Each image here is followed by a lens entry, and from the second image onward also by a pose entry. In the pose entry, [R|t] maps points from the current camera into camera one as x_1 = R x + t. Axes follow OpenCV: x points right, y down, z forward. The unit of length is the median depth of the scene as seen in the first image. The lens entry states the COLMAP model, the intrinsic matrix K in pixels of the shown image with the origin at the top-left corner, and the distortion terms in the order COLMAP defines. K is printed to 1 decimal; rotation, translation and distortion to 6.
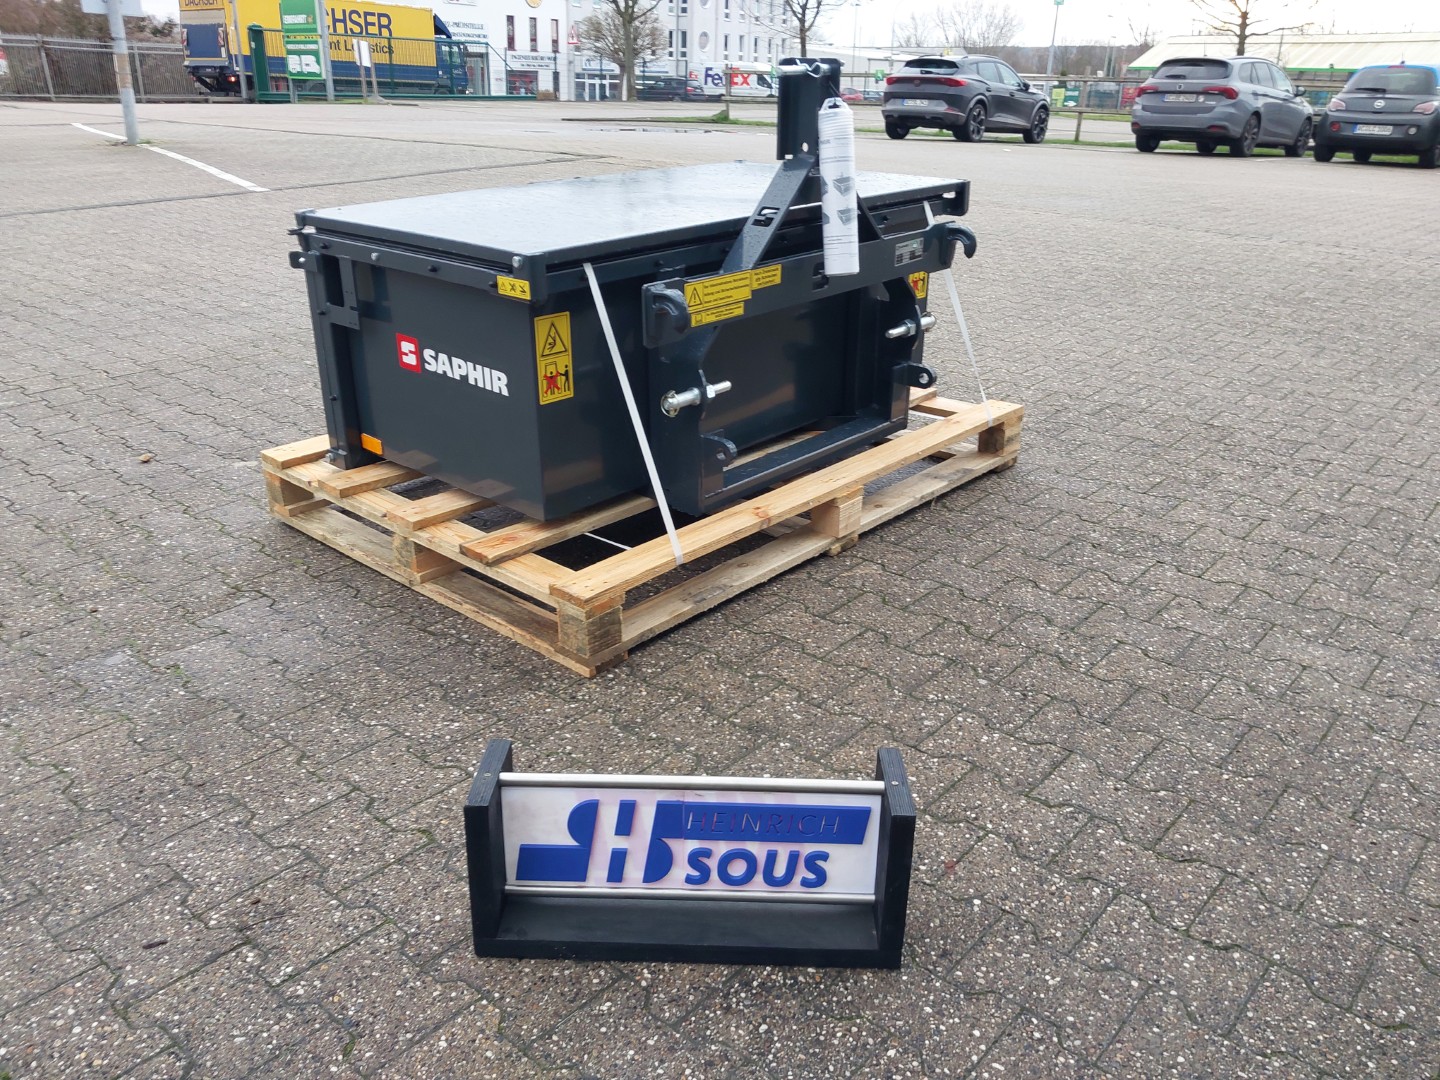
lens RADIAL K [[1123.4, 0, 724.4], [0, 1123.4, 562.1], [0, 0, 1]] dist [-0.001360, 0.008252]
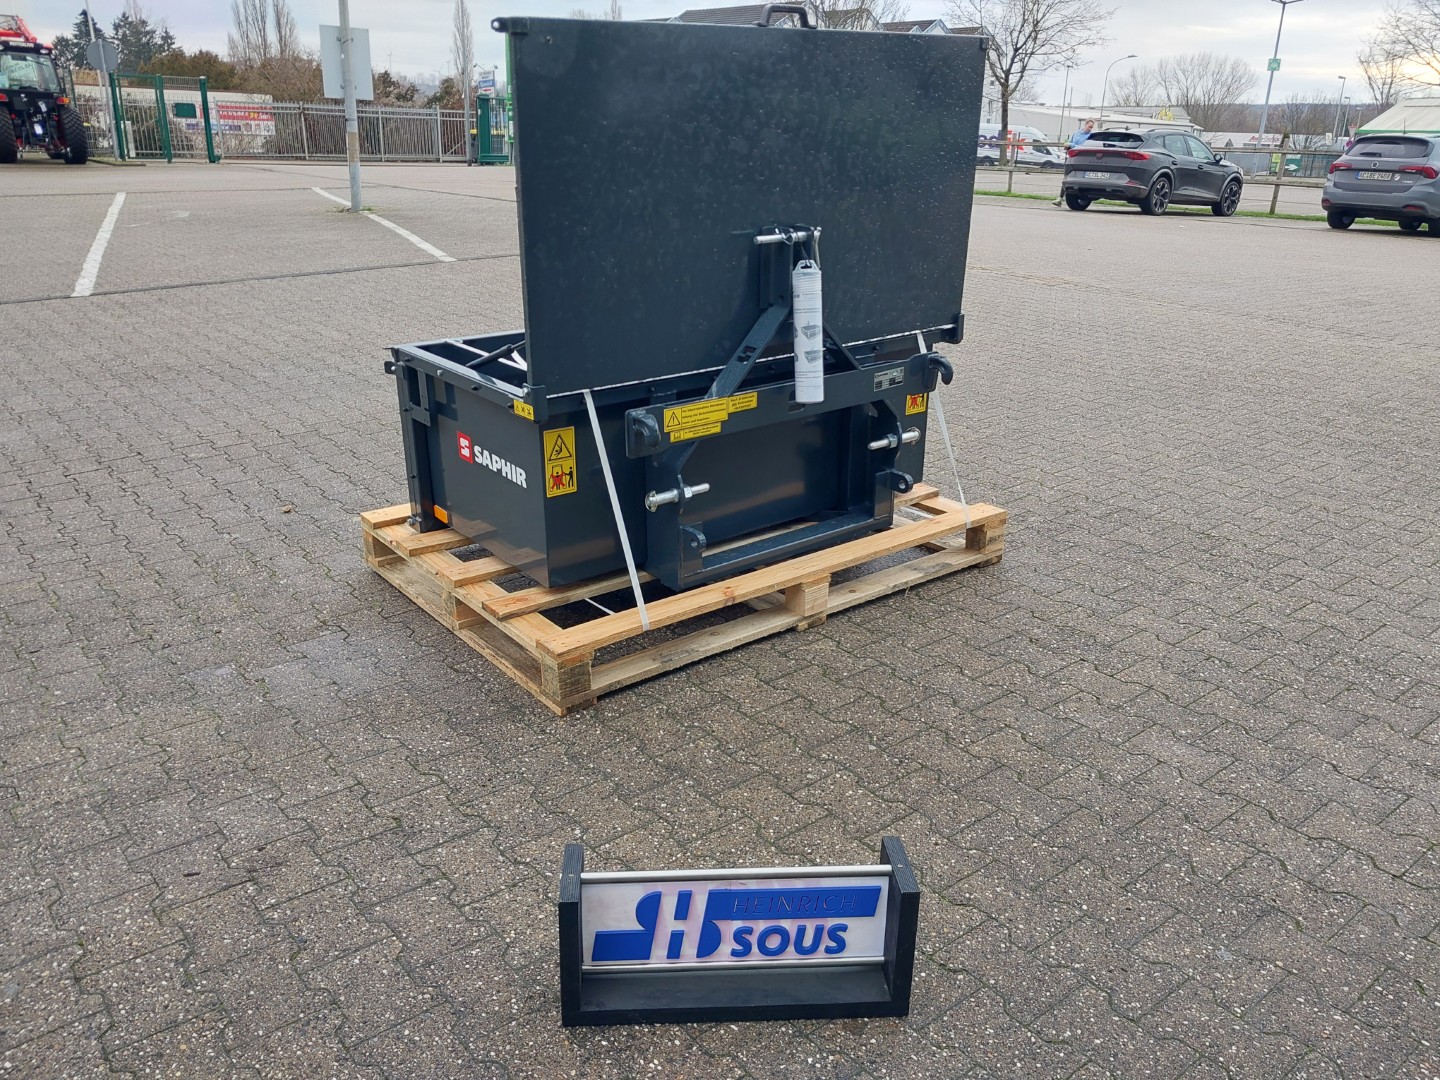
lens RADIAL K [[1132.4, 0, 720.0], [0, 1132.4, 540.0], [0, 0, 1]] dist [0.012112, -0.002443]
pose [[0.984375, 0.062835, -0.164492, 0.220722], [-0.073127, 0.995677, -0.057274, -0.029801], [0.160182, 0.068408, 0.984714, -0.207550]]
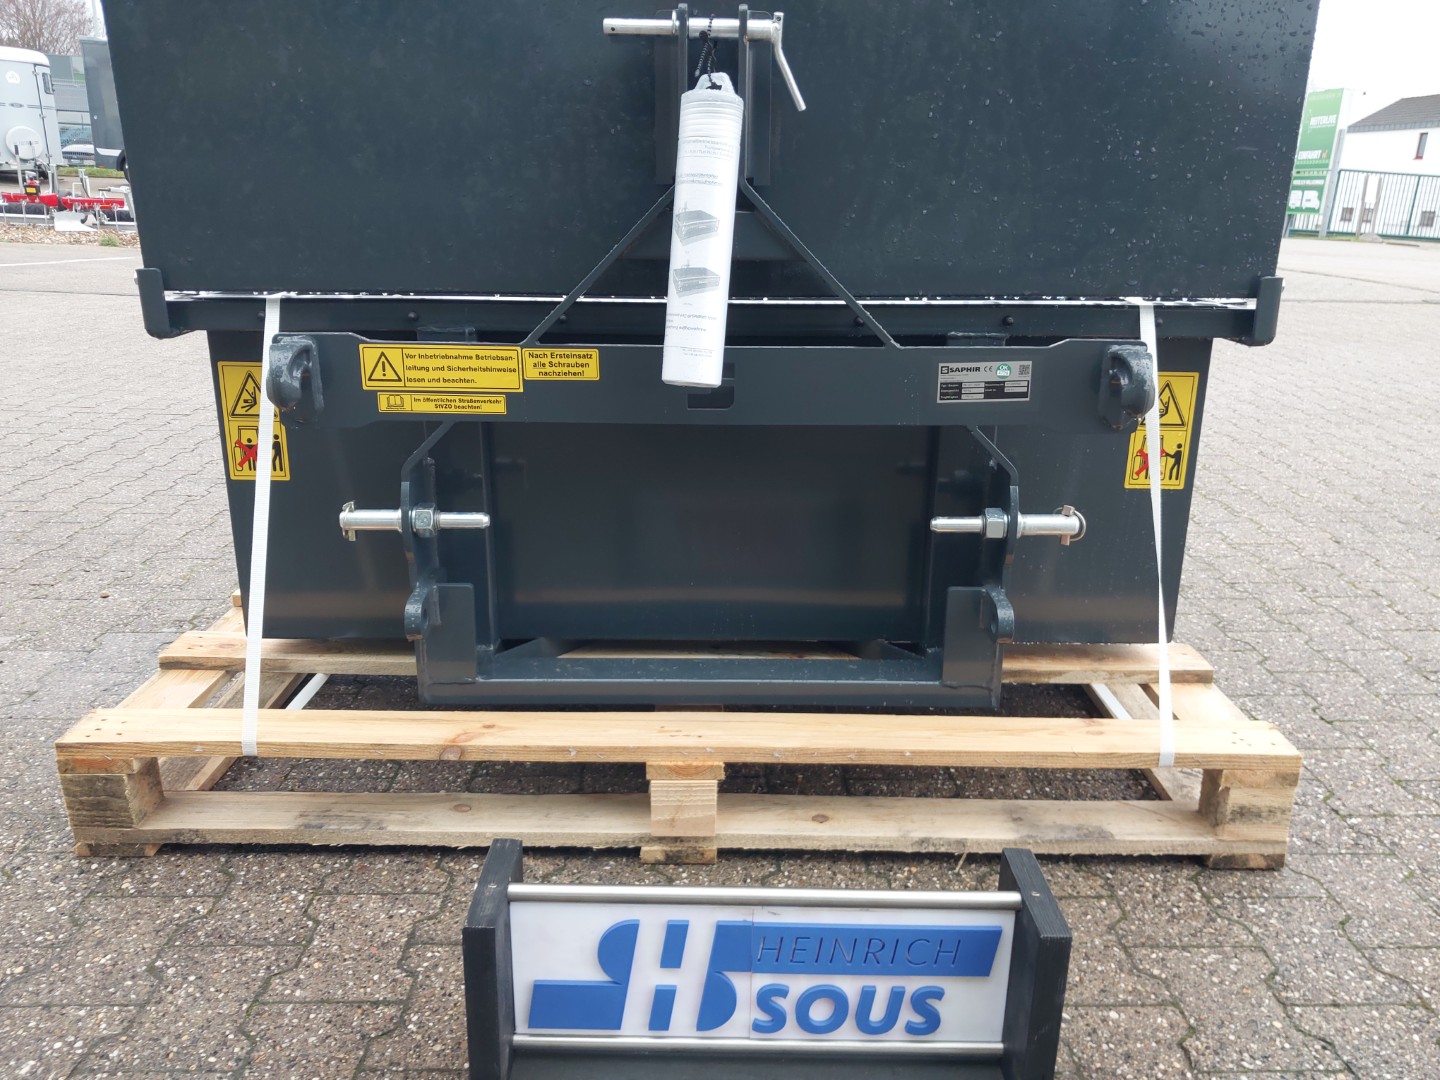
lens RADIAL K [[1141.4, 0, 721.8], [0, 1141.4, 528.0], [0, 0, 1]] dist [-0.003057, -0.002525]
pose [[0.674233, 0.225885, -0.703126, 0.529990], [-0.322167, 0.946671, -0.004804, -0.189861], [0.664544, 0.229763, 0.711049, 0.625426]]
